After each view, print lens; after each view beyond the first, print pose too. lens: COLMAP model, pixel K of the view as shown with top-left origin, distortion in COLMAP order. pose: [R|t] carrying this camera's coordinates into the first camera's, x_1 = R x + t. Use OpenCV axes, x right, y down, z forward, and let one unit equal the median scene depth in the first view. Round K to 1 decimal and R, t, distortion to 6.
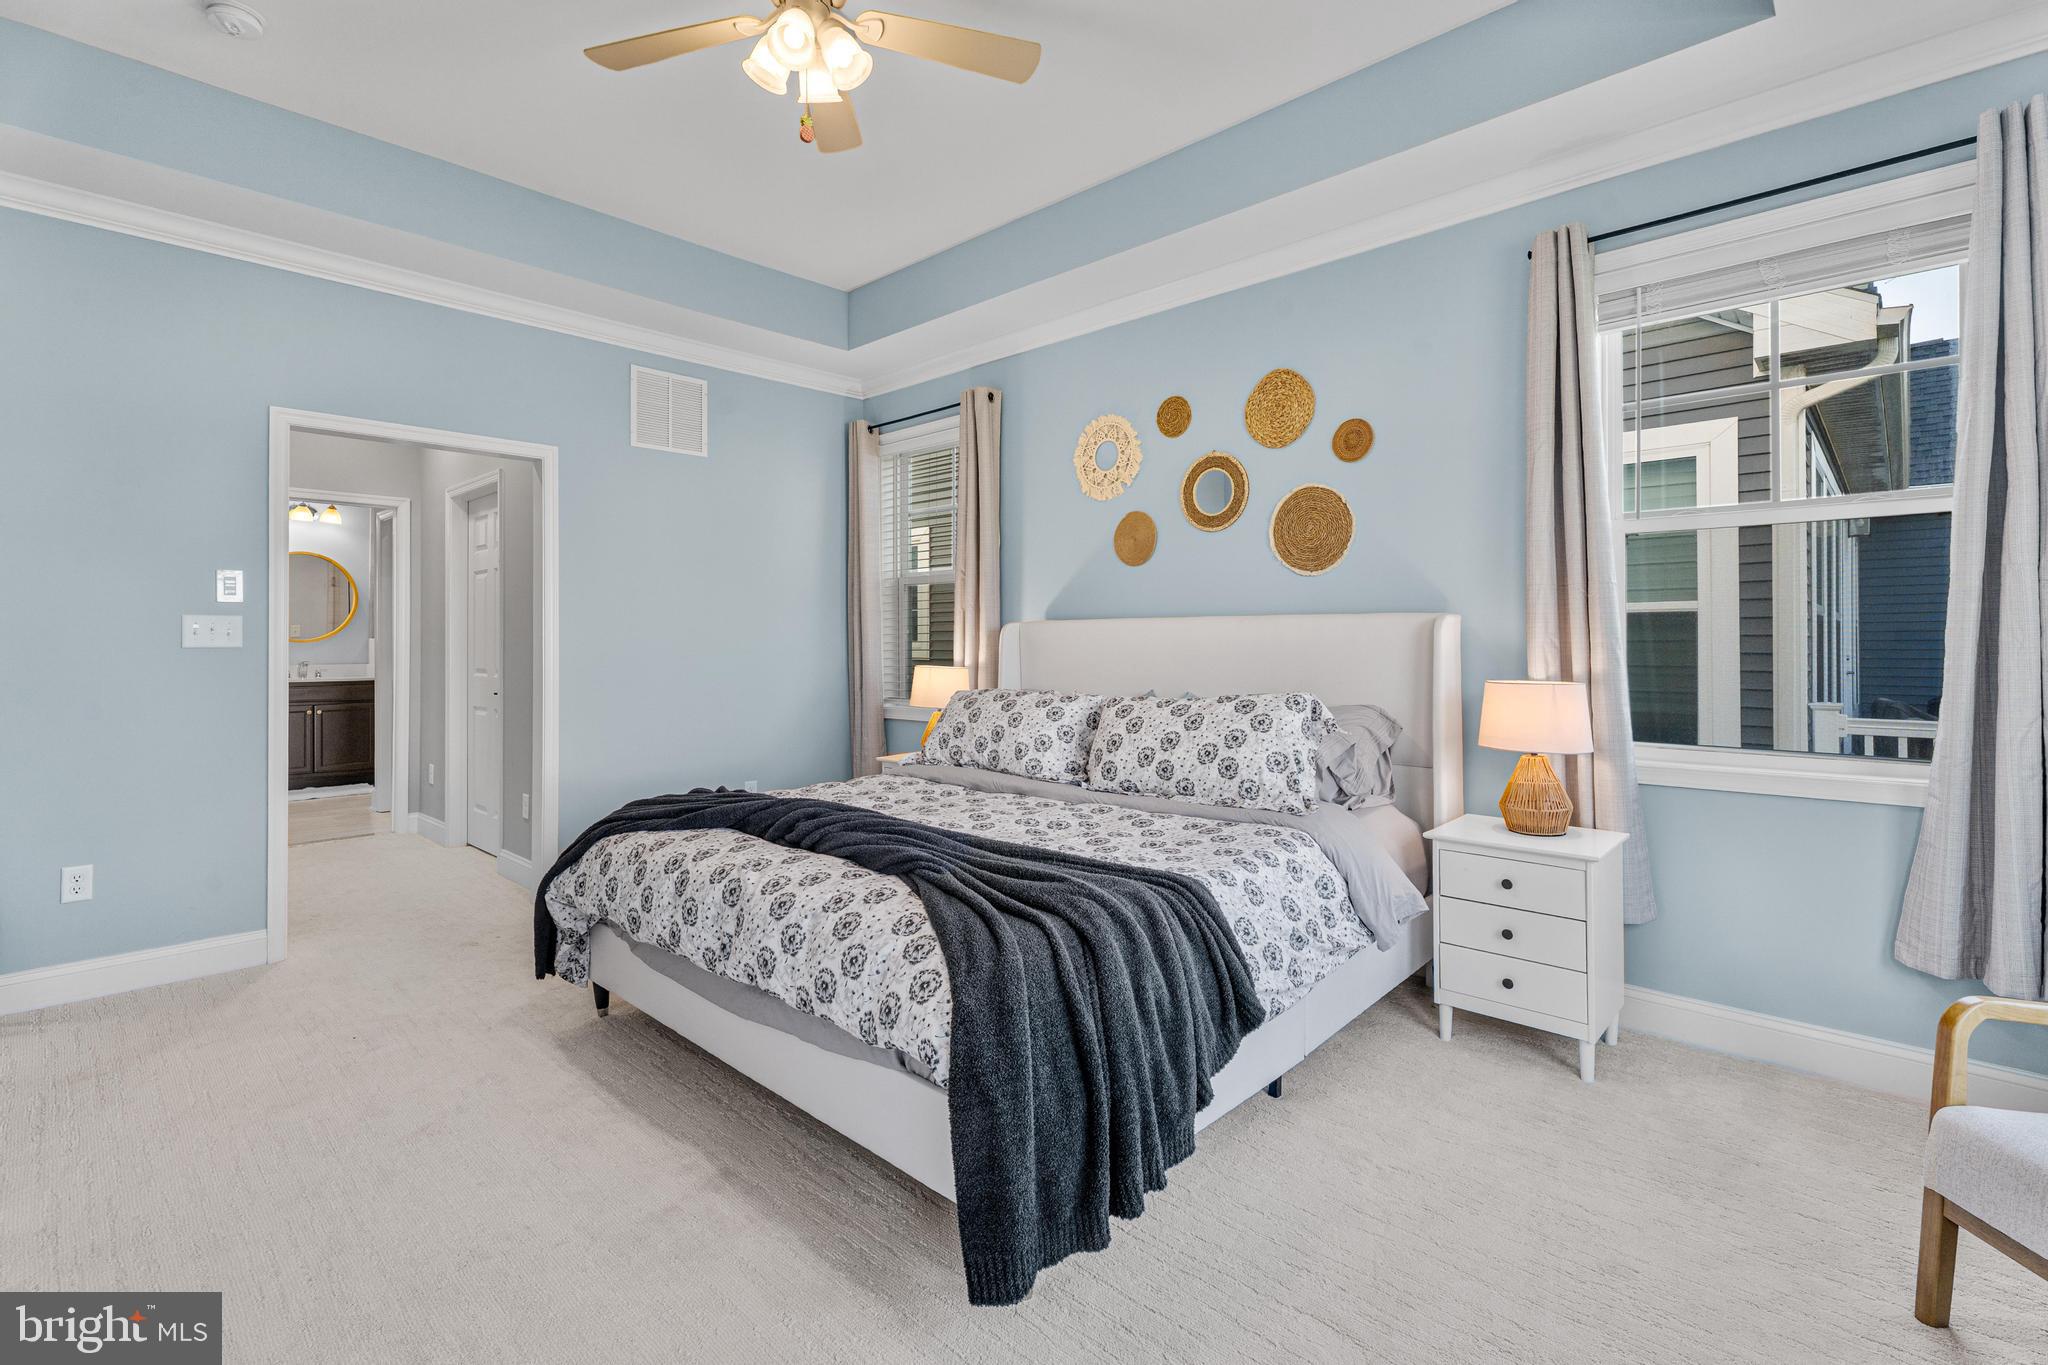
lens RADIAL K [[934.2, 0, 1026.3], [0, 934.2, 619.2], [0, 0, 1]] dist [-0.000983, -0.000068]
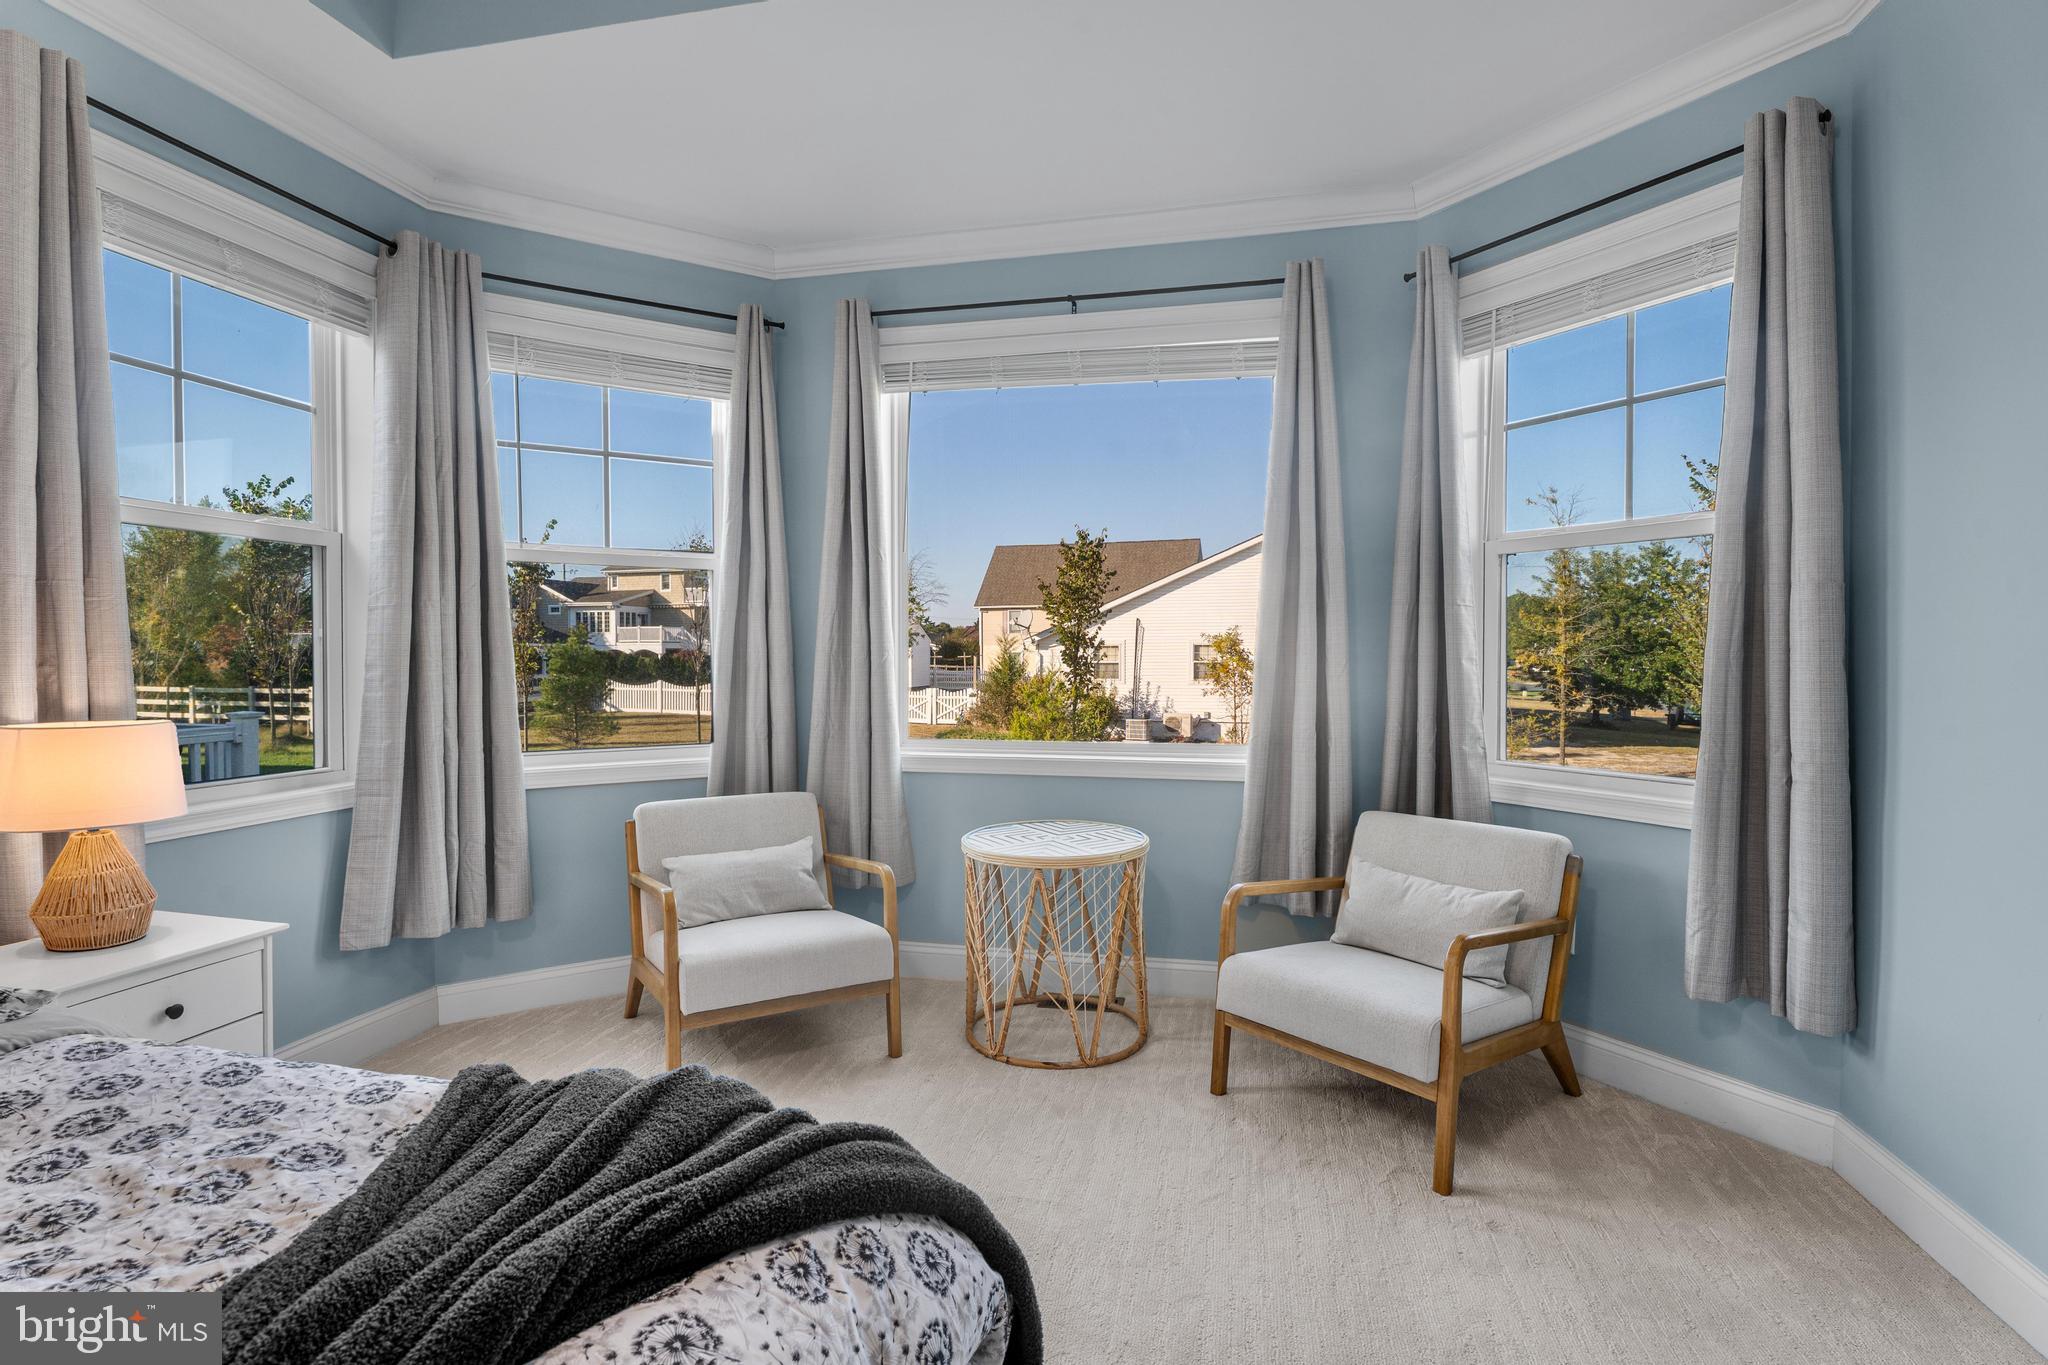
lens RADIAL K [[990.6, 0, 1024.0], [0, 990.6, 675.4], [0, 0, 1]] dist [-0.002012, -0.000404]
pose [[-0.512132, -0.018155, 0.858715, -0.309467], [-0.020502, 0.999750, 0.008909, 0.009336], [-0.858662, -0.013043, -0.512376, 0.593483]]
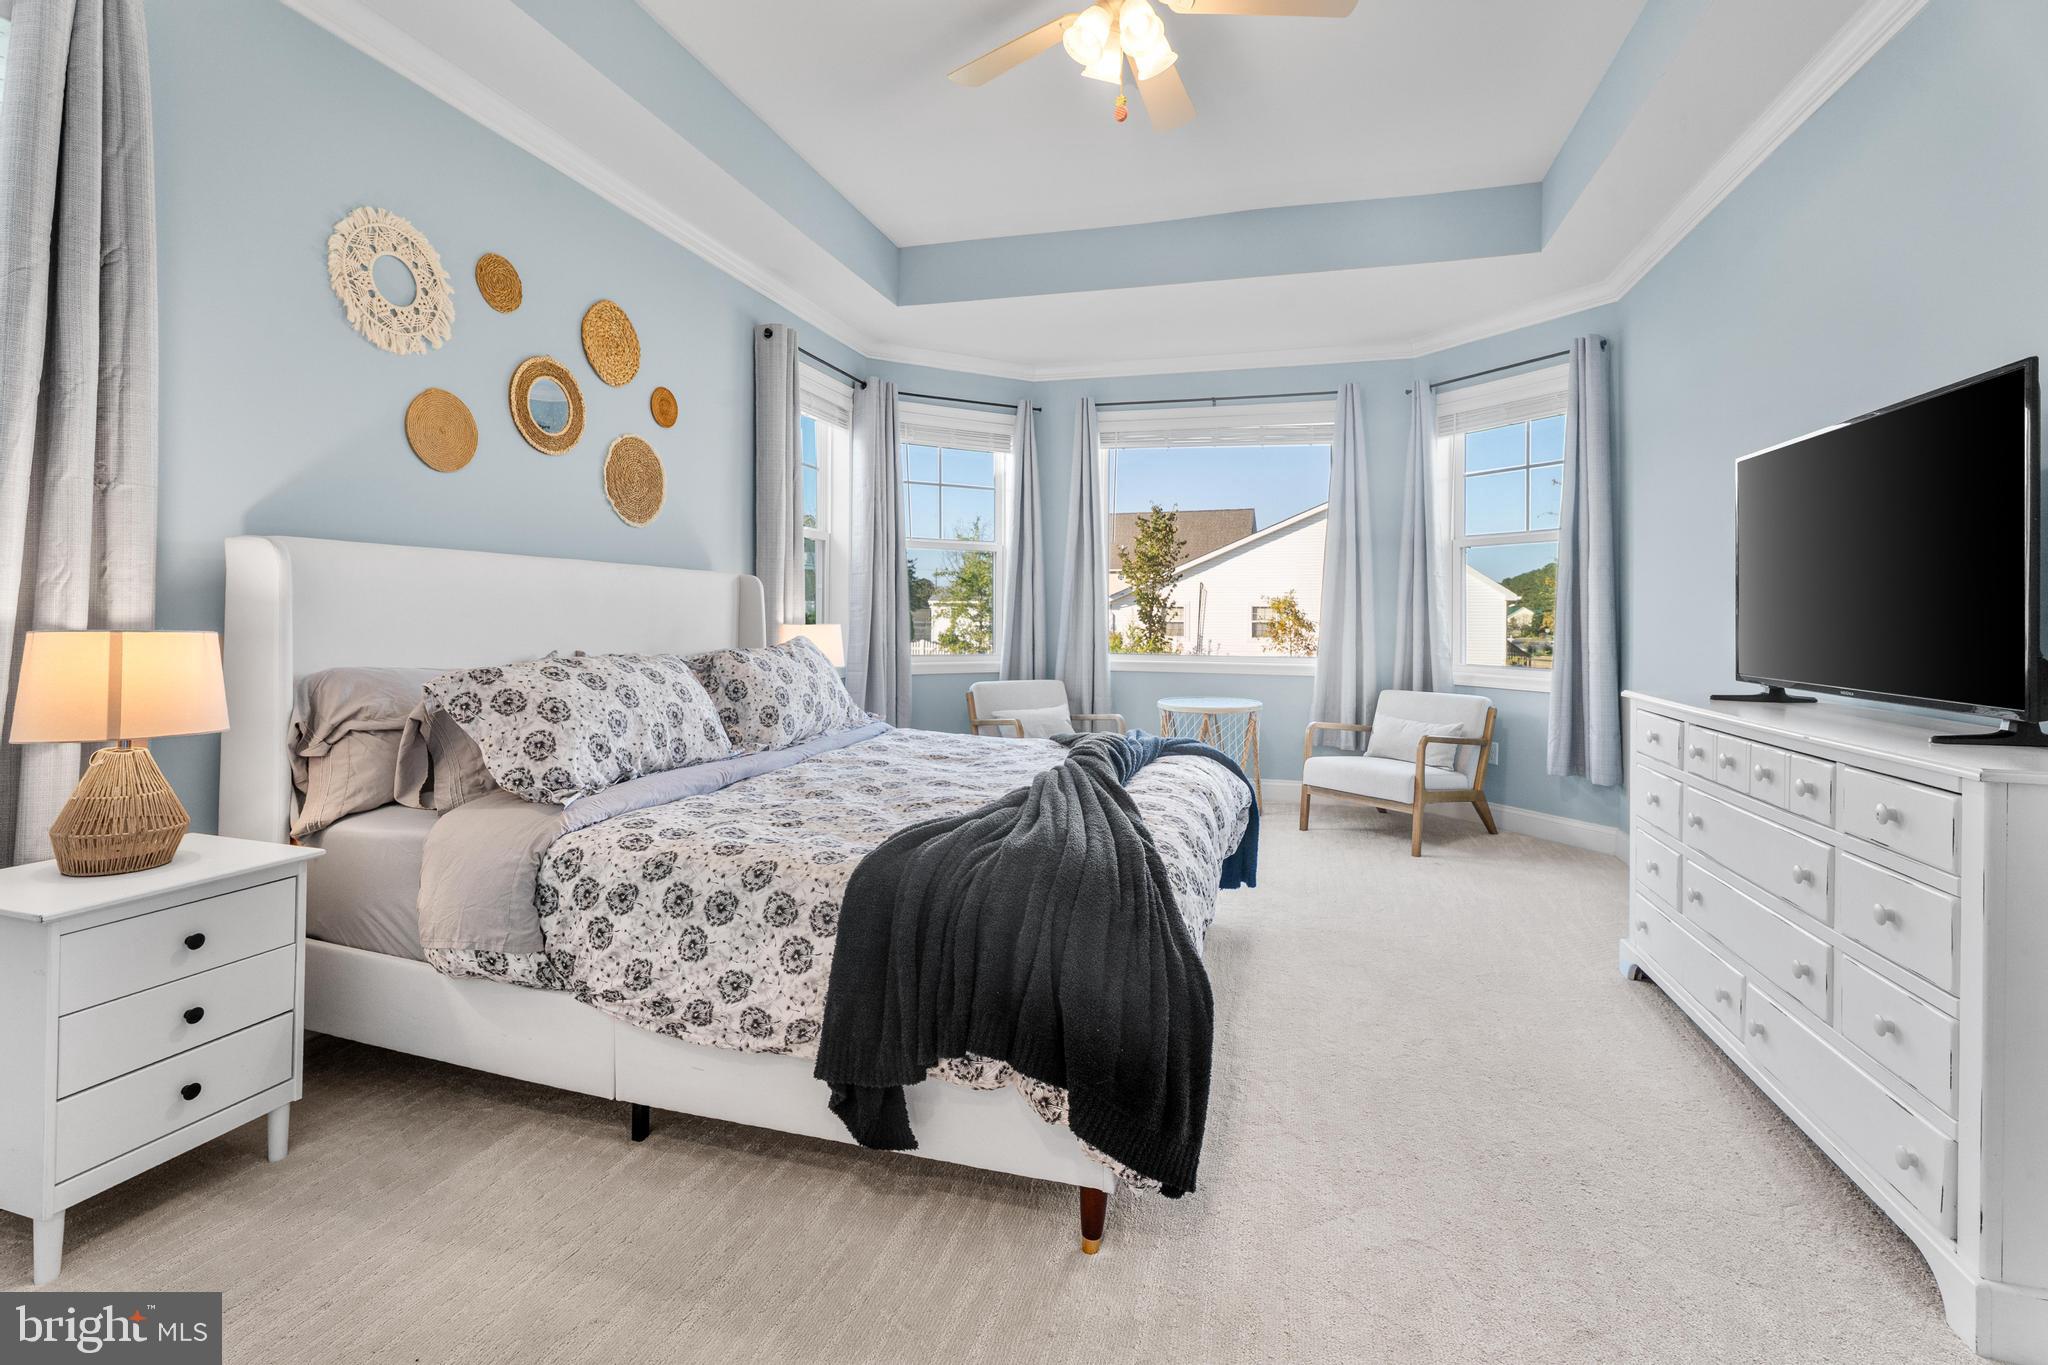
lens RADIAL K [[949.5, 0, 1033.5], [0, 949.5, 604.7], [0, 0, 1]] dist [0.003105, 0.000162]
pose [[-0.468804, 0.006309, 0.883280, -0.787302], [-0.029592, 0.999301, -0.022844, 0.046971], [-0.882806, -0.036847, -0.468290, 1.087279]]
